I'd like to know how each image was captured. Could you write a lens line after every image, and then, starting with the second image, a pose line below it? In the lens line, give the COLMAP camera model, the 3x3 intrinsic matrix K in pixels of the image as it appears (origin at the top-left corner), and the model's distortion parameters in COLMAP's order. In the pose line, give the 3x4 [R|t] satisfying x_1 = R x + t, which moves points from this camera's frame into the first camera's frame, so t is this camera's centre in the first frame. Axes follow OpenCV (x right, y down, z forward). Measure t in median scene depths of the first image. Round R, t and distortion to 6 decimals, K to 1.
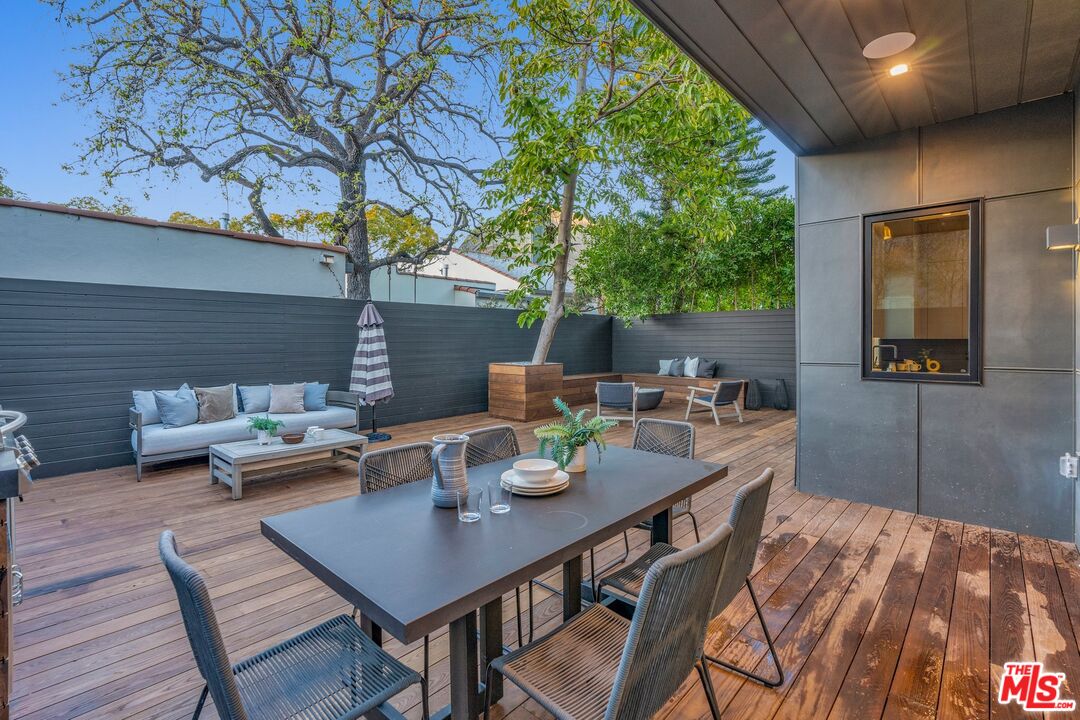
lens RADIAL K [[495.0, 0, 540.0], [0, 495.0, 360.0], [0, 0, 1]] dist [-0.018750, -0.000011]
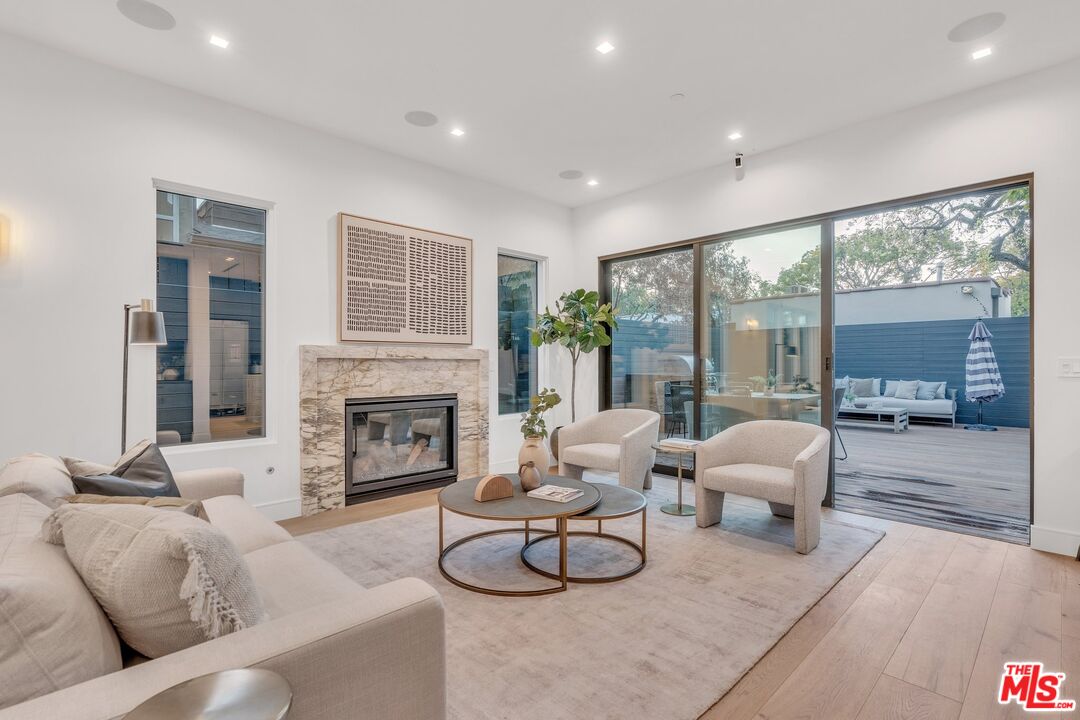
lens RADIAL K [[495.0, 0, 540.0], [0, 495.0, 360.0], [0, 0, 1]] dist [-0.018750, -0.000011]
pose [[-0.064882, 0.000624, -0.997893, 1.008414], [-0.027316, 0.999624, 0.002401, 0.011879], [0.997519, 0.027414, -0.064841, -0.041441]]
